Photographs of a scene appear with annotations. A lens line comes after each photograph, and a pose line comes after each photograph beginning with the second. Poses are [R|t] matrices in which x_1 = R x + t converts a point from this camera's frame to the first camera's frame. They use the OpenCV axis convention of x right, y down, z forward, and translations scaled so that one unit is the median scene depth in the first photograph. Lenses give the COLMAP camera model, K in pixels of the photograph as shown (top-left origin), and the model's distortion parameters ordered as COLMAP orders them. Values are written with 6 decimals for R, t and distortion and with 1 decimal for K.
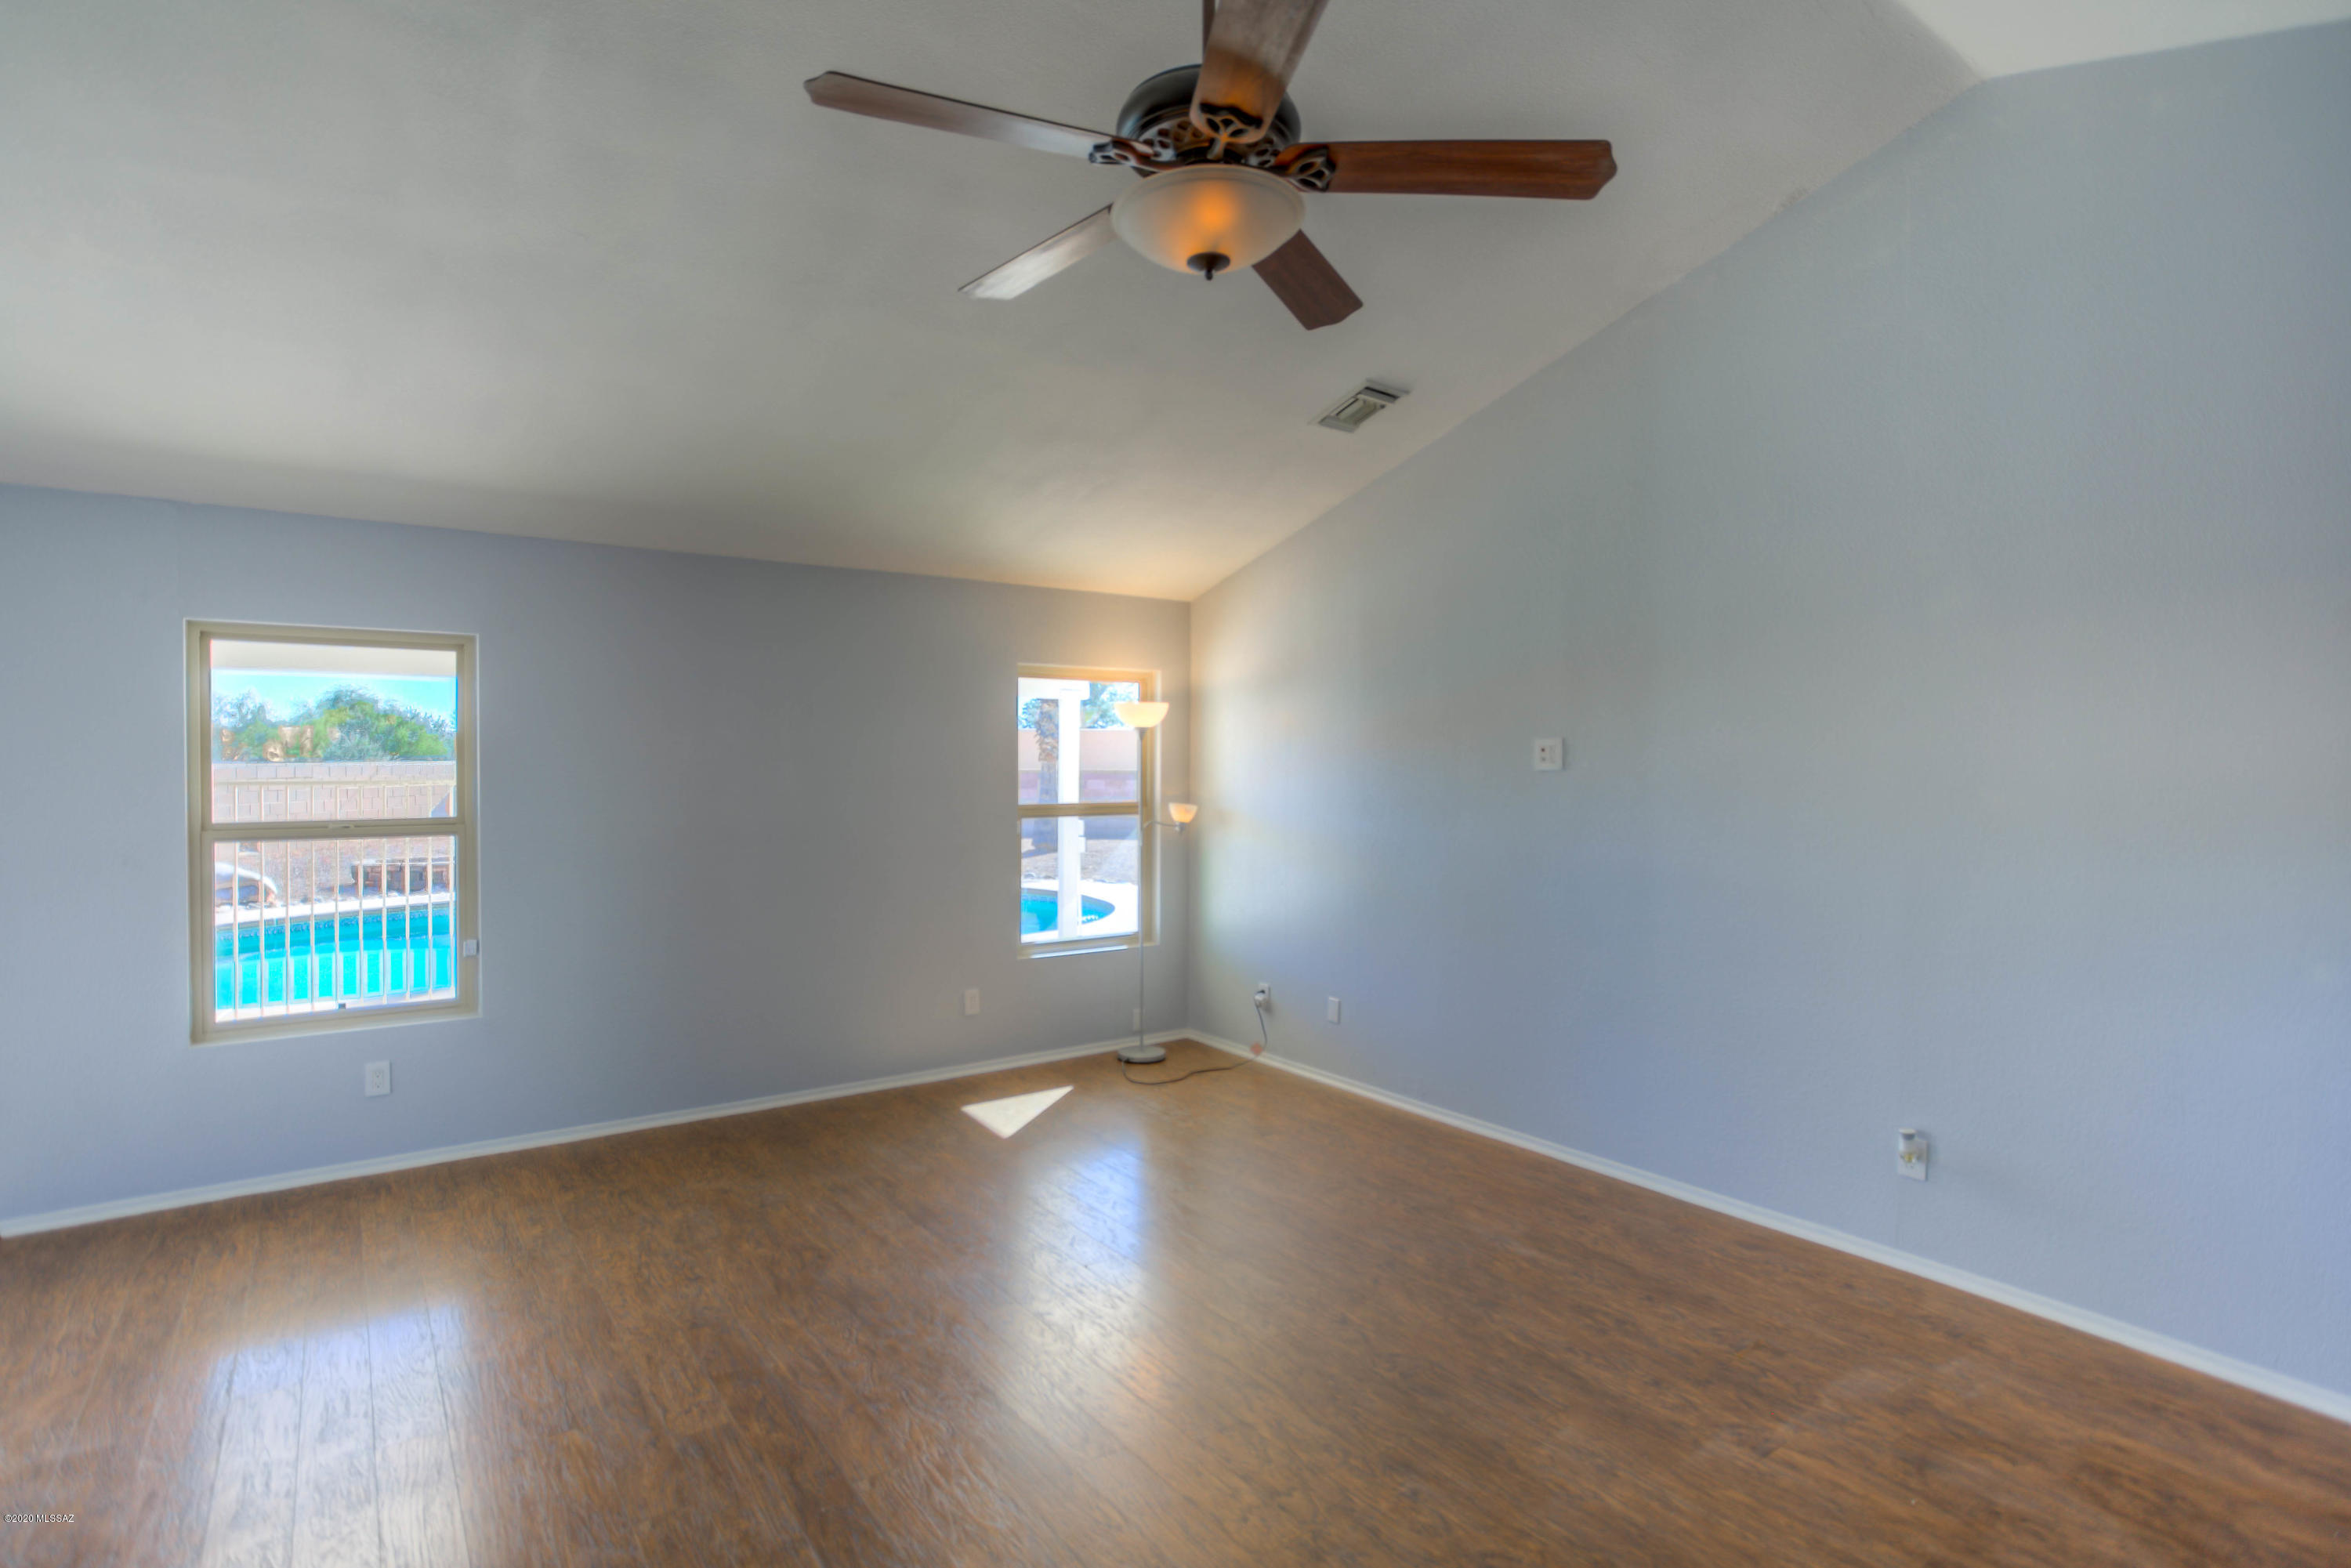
lens RADIAL K [[1164.5, 0, 1164.5], [0, 1164.5, 774.3], [0, 0, 1]] dist [-0.040546, 0.024826]
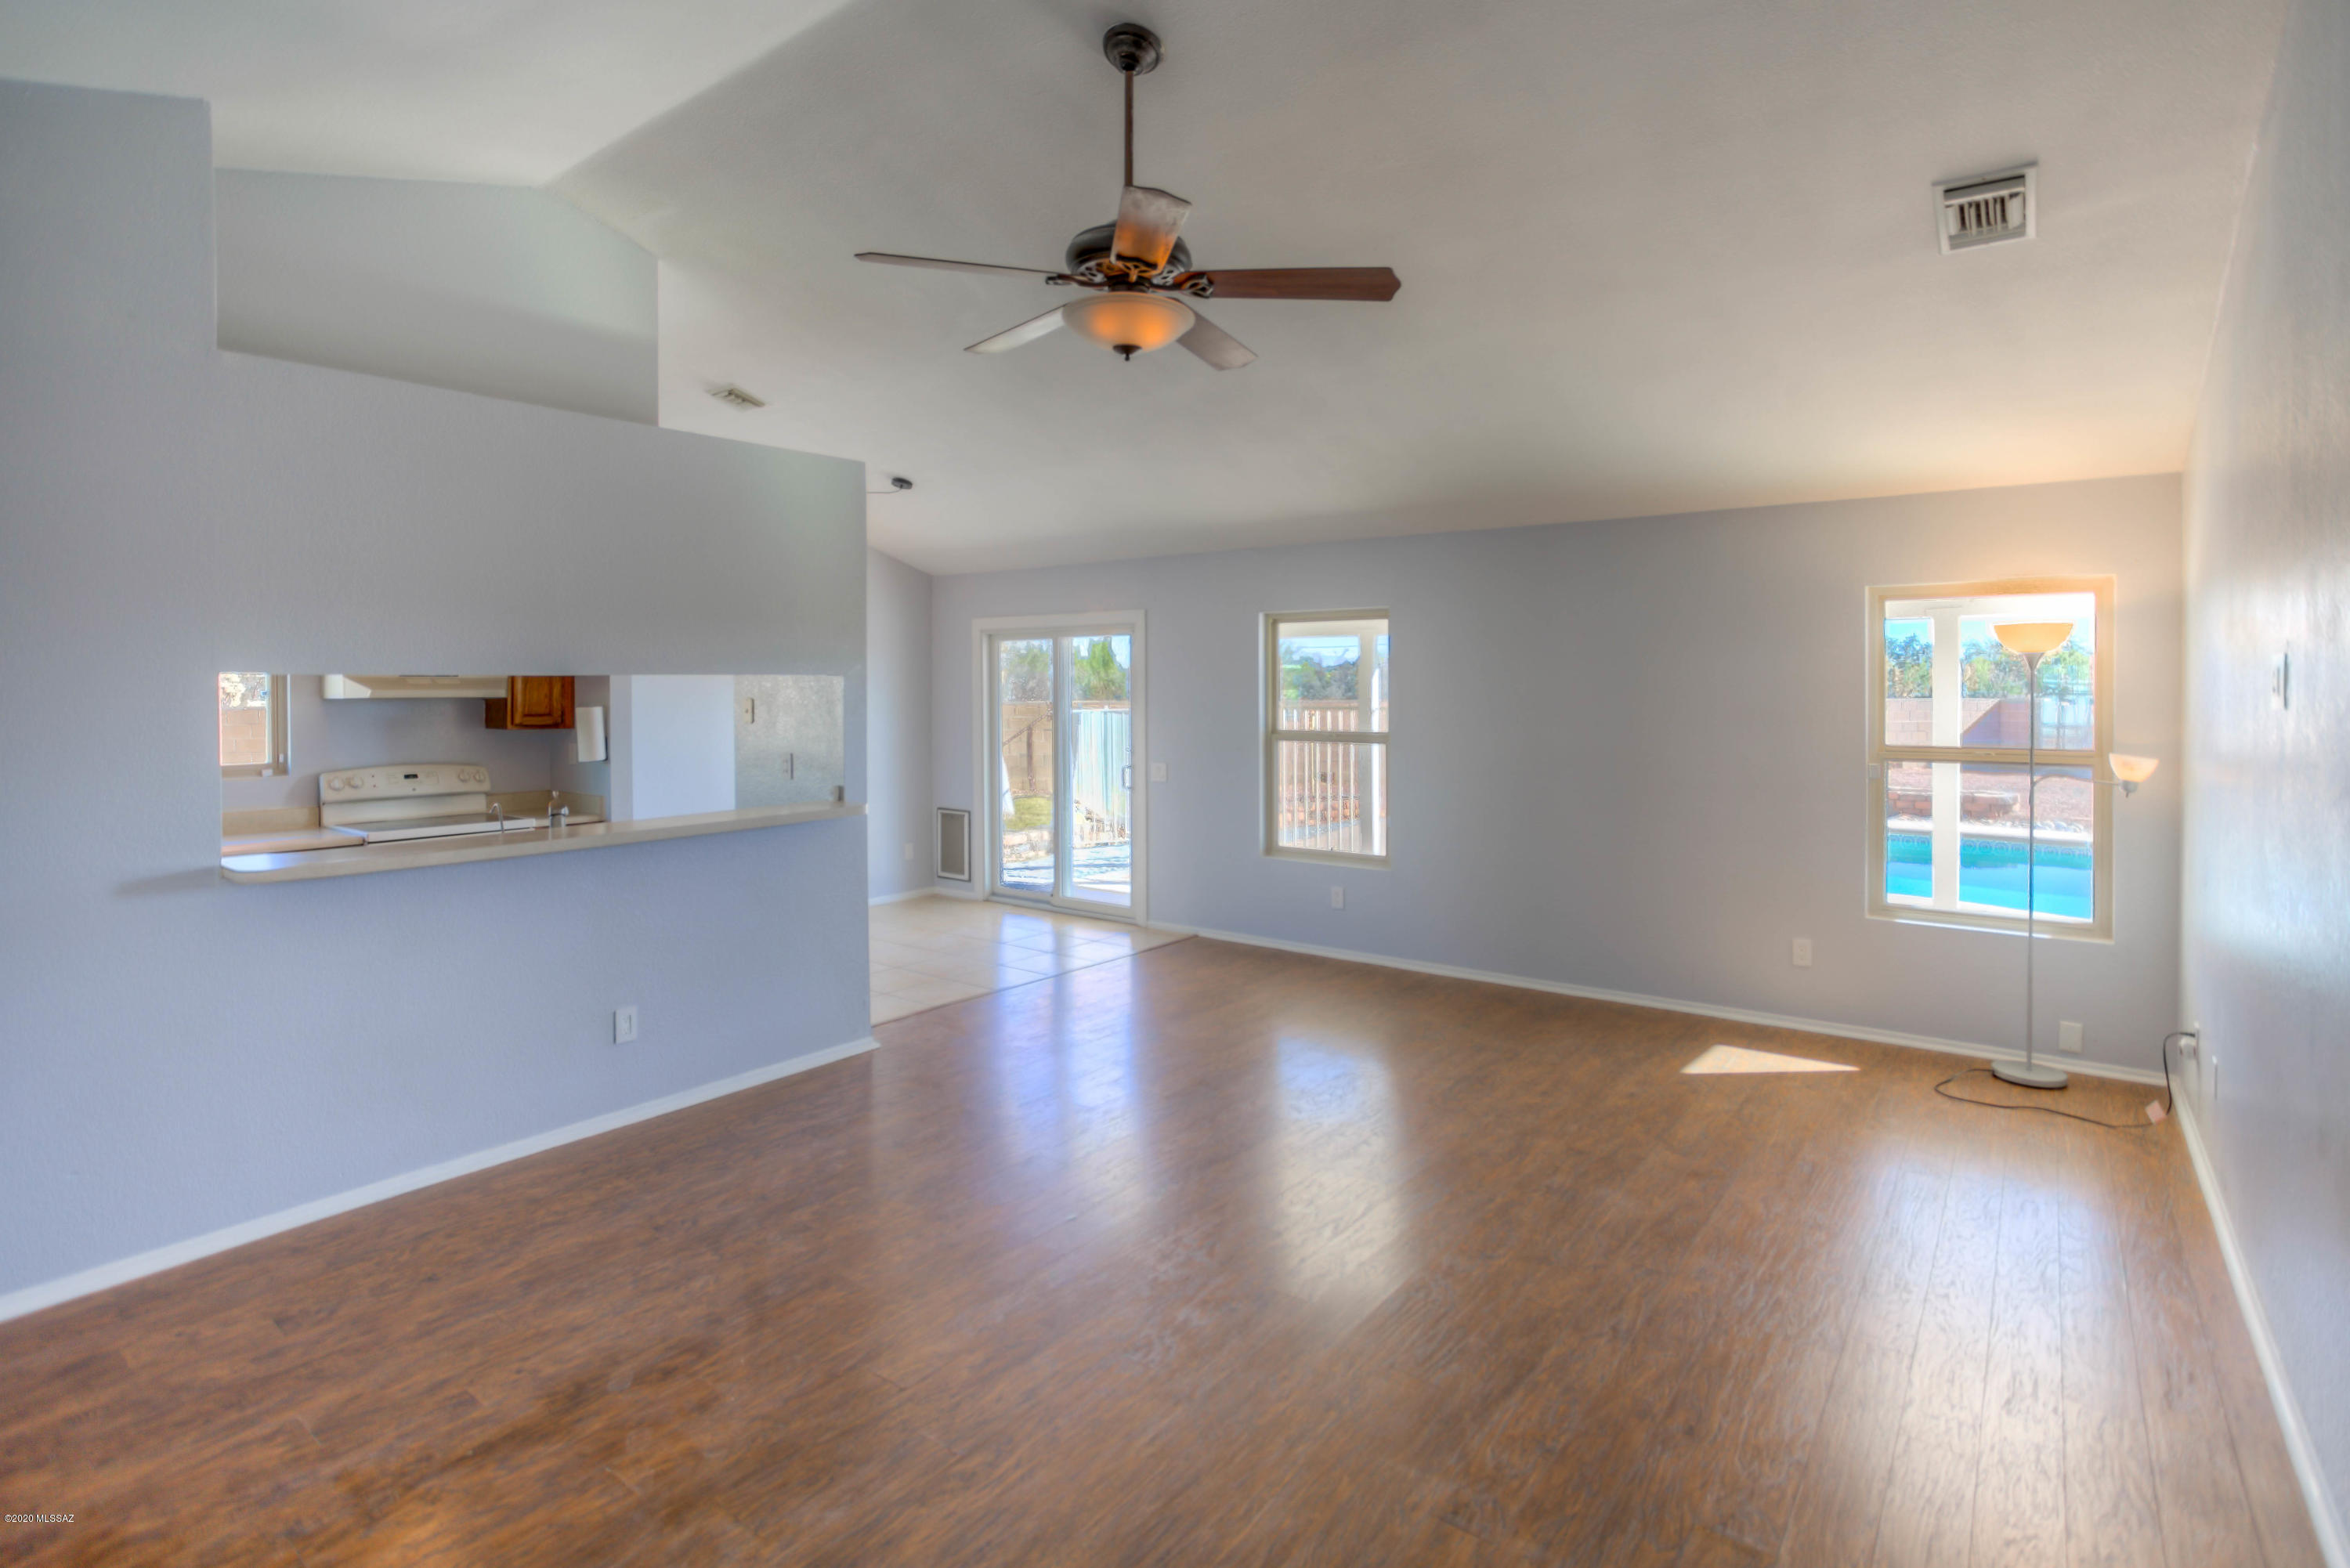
lens RADIAL K [[1164.0, 0, 1147.0], [0, 1164.0, 695.6], [0, 0, 1]] dist [-0.040546, 0.024826]
pose [[0.282107, 0.001730, -0.959381, 0.779366], [-0.014057, 0.999898, -0.002331, -0.001850], [0.959280, 0.014143, 0.282103, 0.312463]]
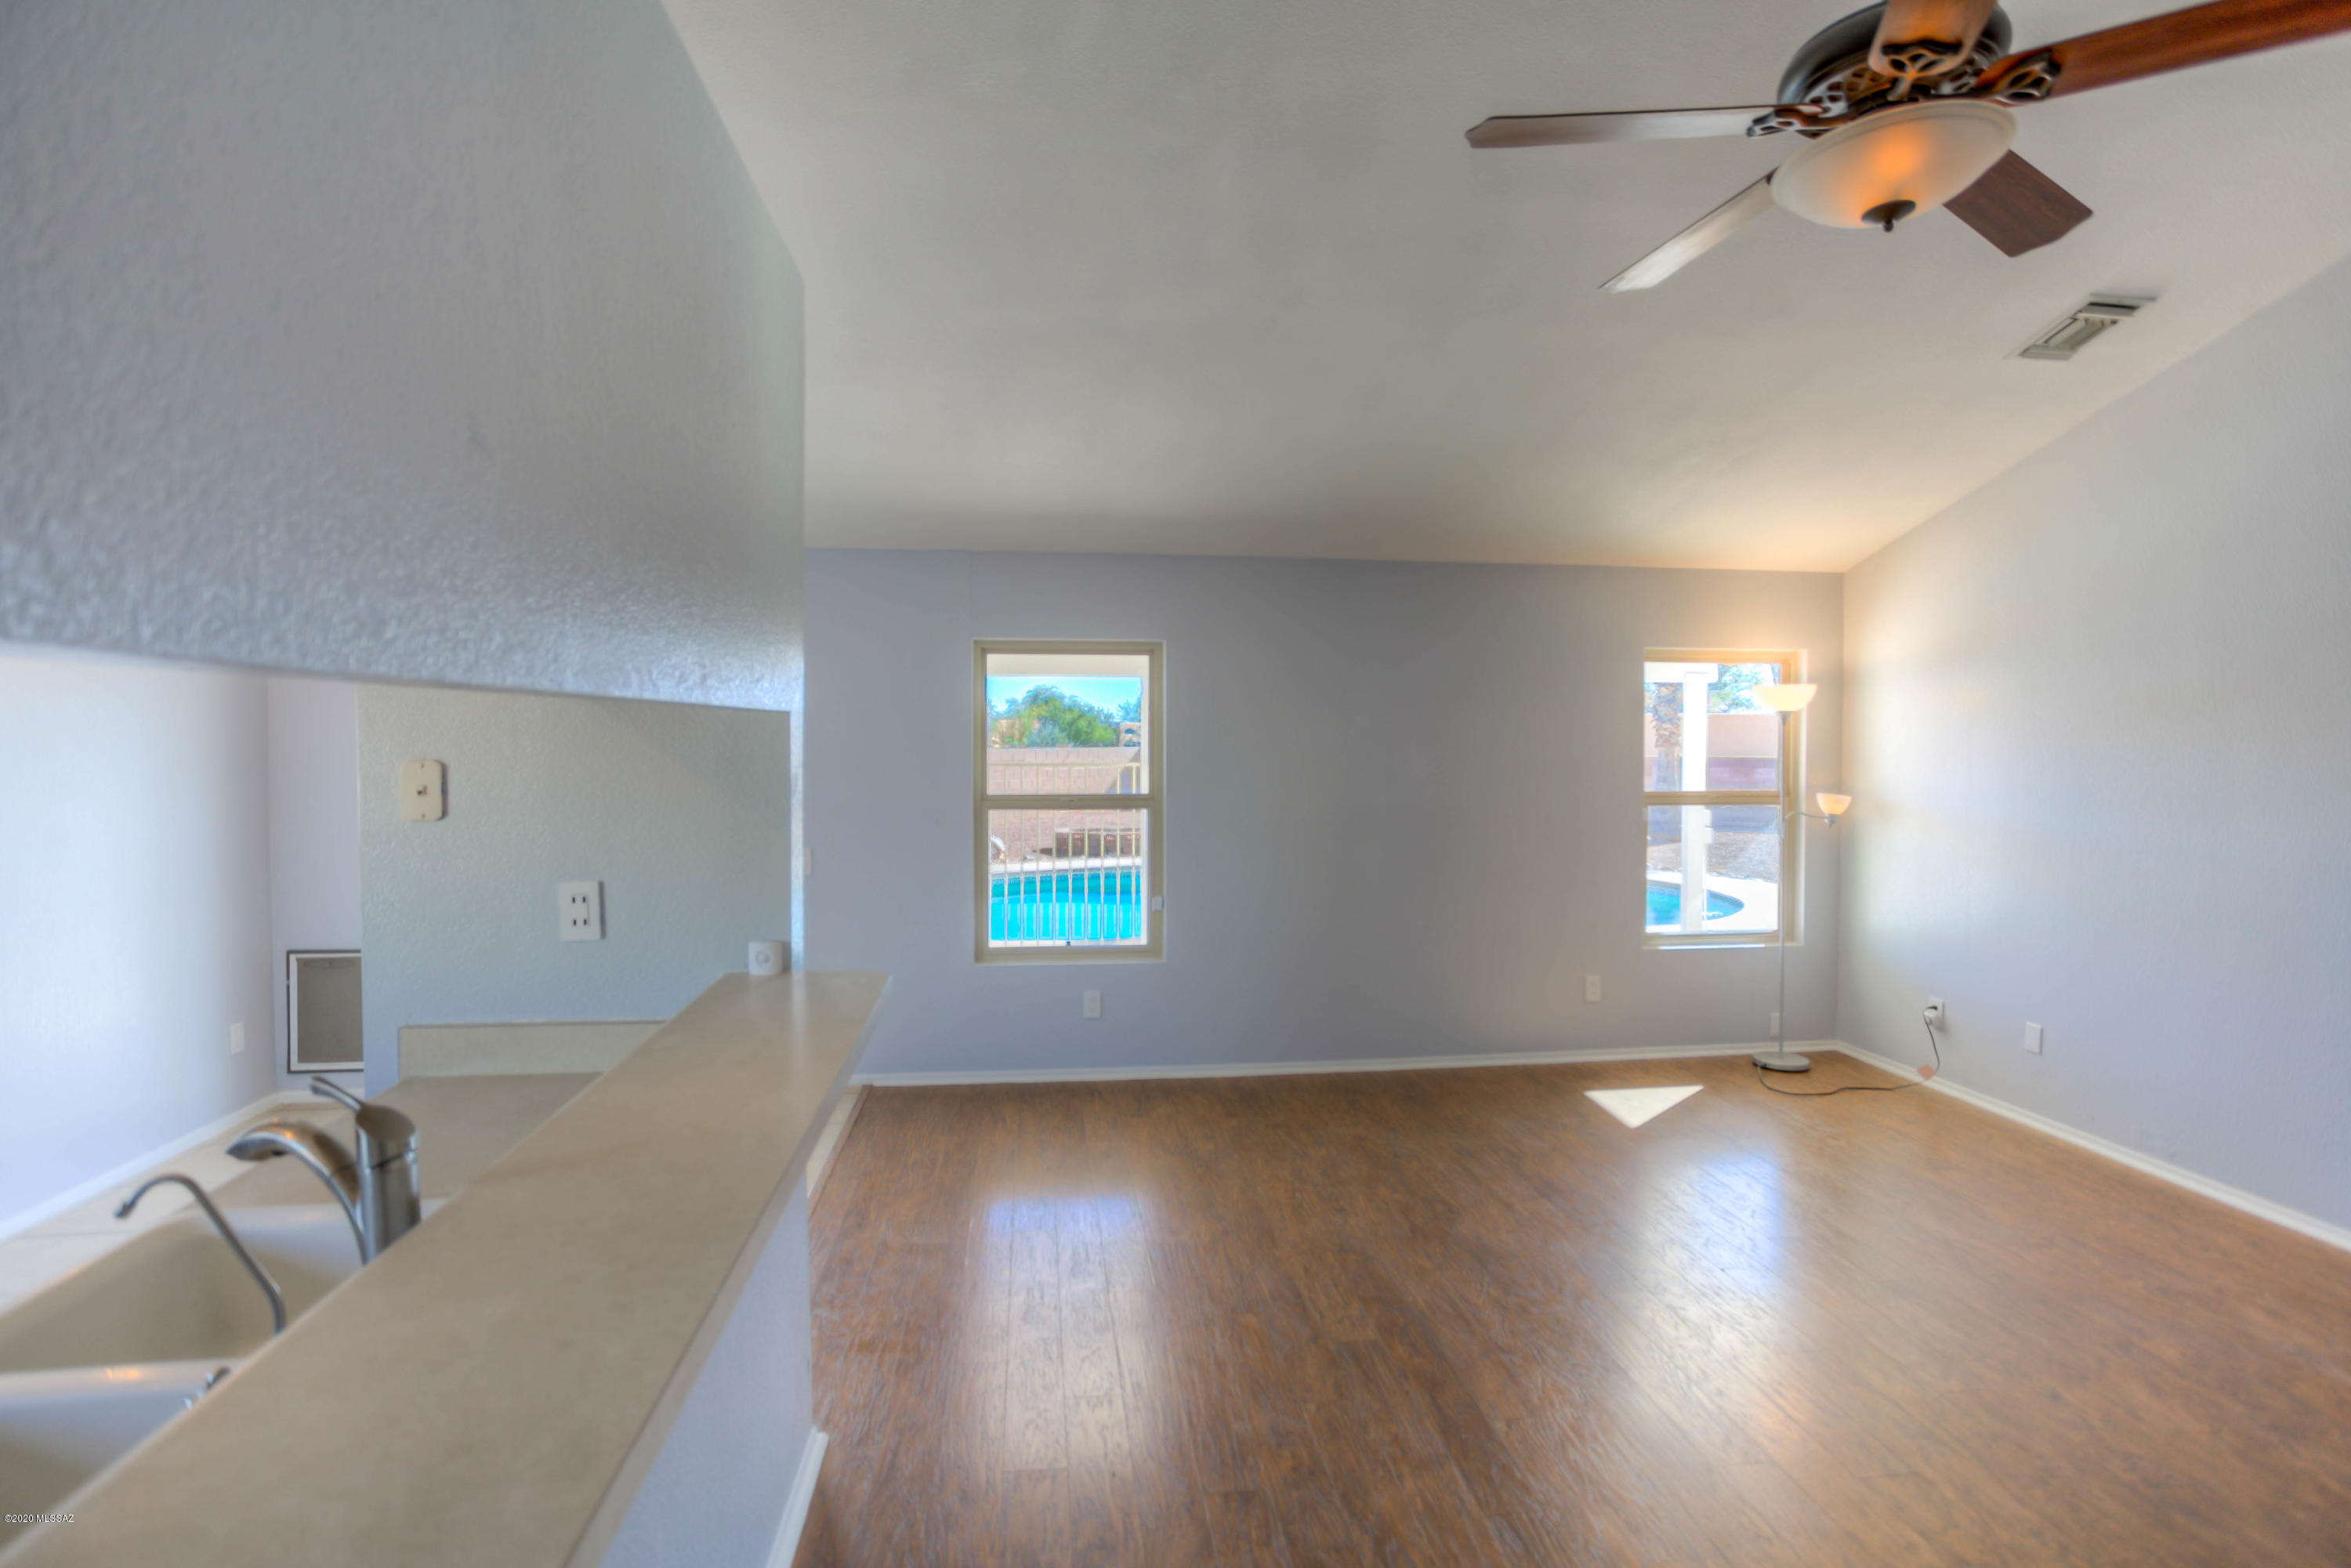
lens RADIAL K [[1164.5, 0, 1155.9], [0, 1164.5, 762.9], [0, 0, 1]] dist [-0.040546, 0.024826]
pose [[0.877616, 0.005380, -0.479334, -0.026201], [-0.004546, 0.999985, 0.002901, 0.001094], [0.479342, -0.000367, 0.877628, -0.071190]]
